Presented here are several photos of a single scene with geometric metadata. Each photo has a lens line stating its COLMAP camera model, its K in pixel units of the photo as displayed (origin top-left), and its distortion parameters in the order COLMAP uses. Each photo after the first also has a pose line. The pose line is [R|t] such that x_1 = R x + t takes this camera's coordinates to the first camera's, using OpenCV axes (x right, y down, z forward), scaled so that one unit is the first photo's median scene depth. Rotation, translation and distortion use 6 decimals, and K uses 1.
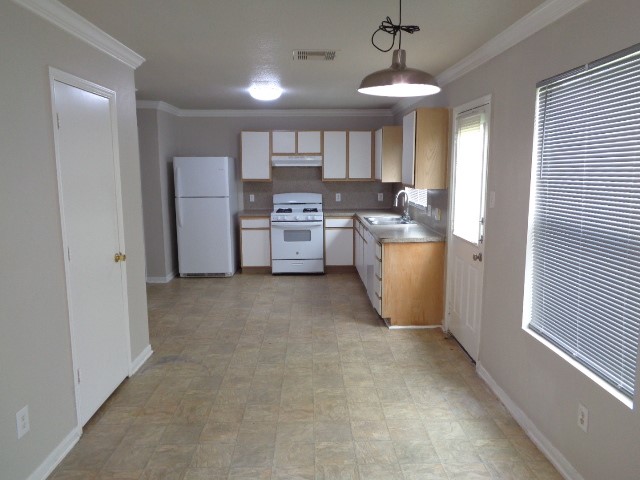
lens RADIAL K [[484.8, 0, 320.7], [0, 484.8, 241.2], [0, 0, 1]] dist [0.007425, 0.003635]
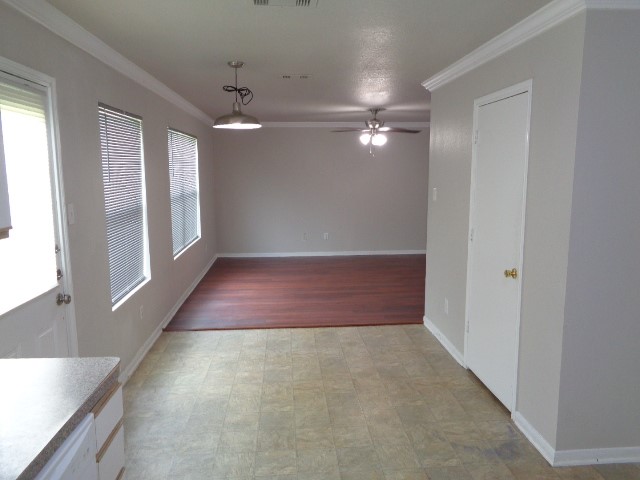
lens RADIAL K [[484.8, 0, 321.8], [0, 484.8, 238.0], [0, 0, 1]] dist [0.007425, 0.003635]
pose [[-0.998539, 0.017494, -0.051128, -0.028983], [0.001951, 0.957204, 0.289408, -0.307445], [0.054003, 0.288885, -0.955840, 1.960355]]
